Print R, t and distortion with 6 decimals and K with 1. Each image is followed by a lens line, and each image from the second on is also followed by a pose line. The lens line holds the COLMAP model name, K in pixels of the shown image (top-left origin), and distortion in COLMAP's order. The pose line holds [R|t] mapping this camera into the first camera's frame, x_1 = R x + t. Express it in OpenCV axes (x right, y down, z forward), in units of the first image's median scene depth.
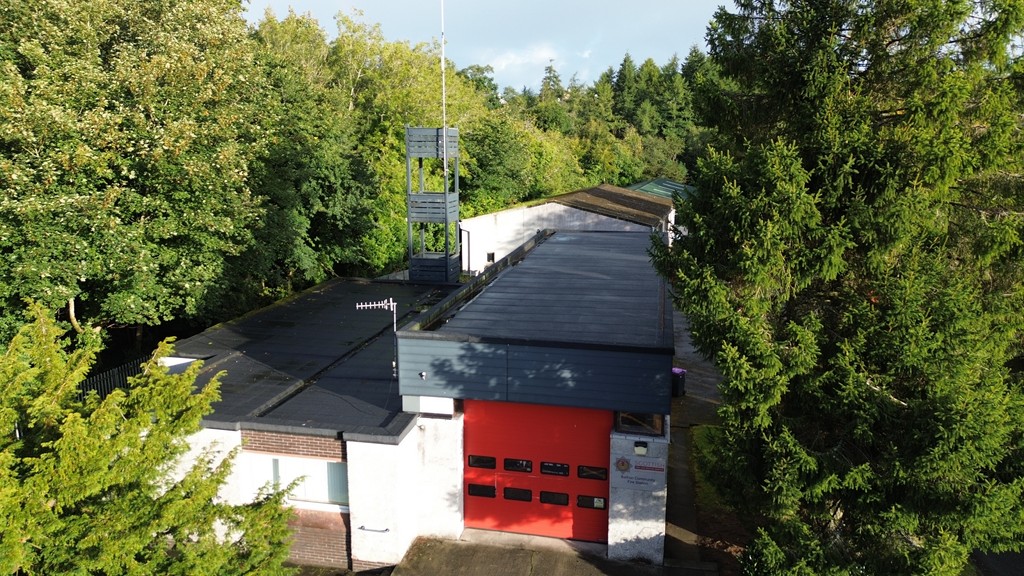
lens RADIAL K [[717.0, 0, 508.7], [0, 717.0, 284.5], [0, 0, 1]] dist [0.078421, -0.073155]
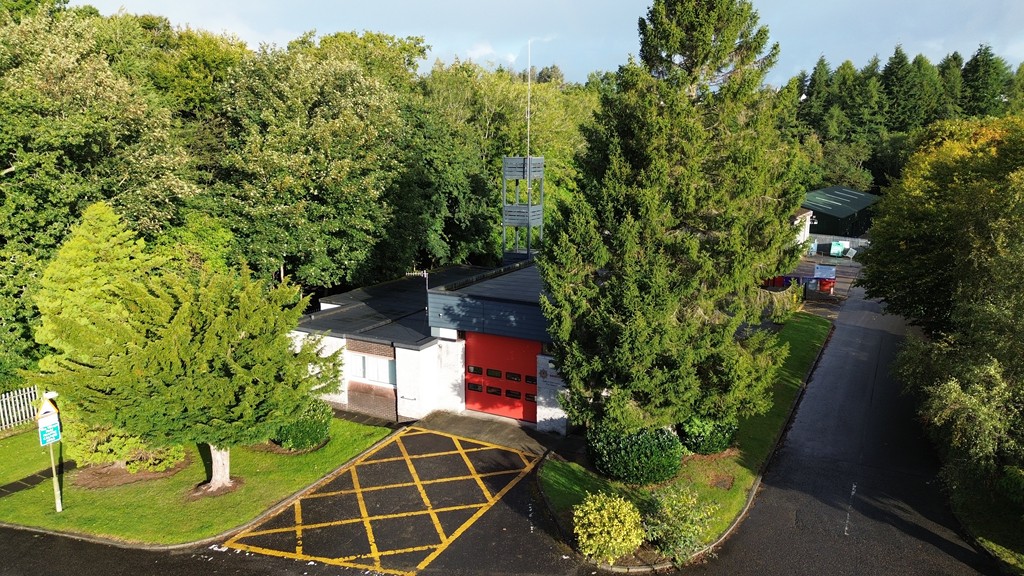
lens RADIAL K [[717.0, 0, 511.2], [0, 717.0, 283.5], [0, 0, 1]] dist [0.078421, -0.073155]
pose [[0.959898, 0.051856, -0.275511, 0.447827], [-0.052292, 0.998615, 0.005769, 0.025753], [0.275428, 0.008869, 0.961281, -0.539359]]
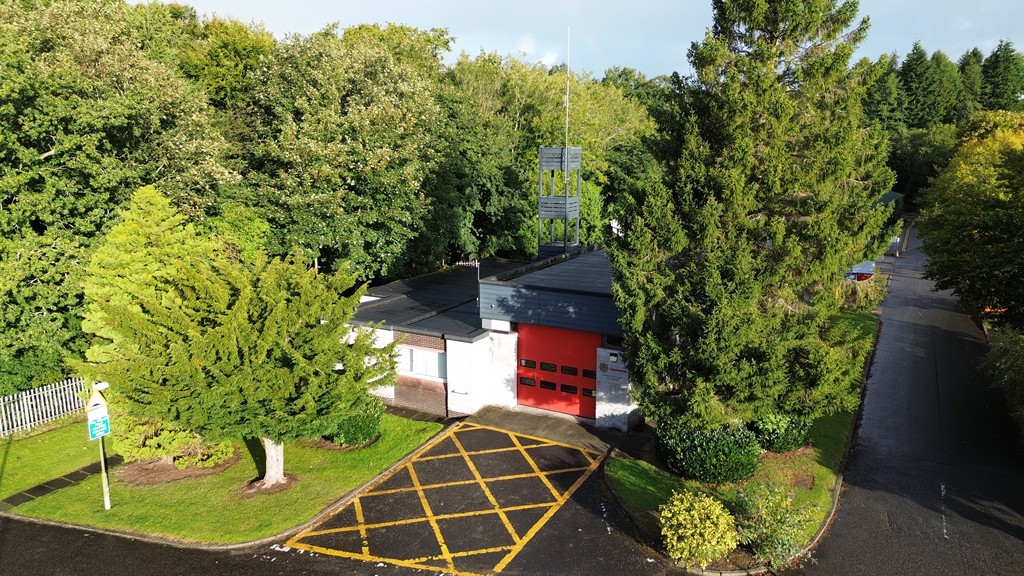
lens RADIAL K [[717.0, 0, 511.9], [0, 717.0, 284.4], [0, 0, 1]] dist [0.078421, -0.073155]
pose [[0.958156, 0.053519, -0.281198, 0.335439], [-0.053590, 0.998535, 0.007443, 0.051331], [0.281185, 0.007938, 0.959621, -0.508153]]
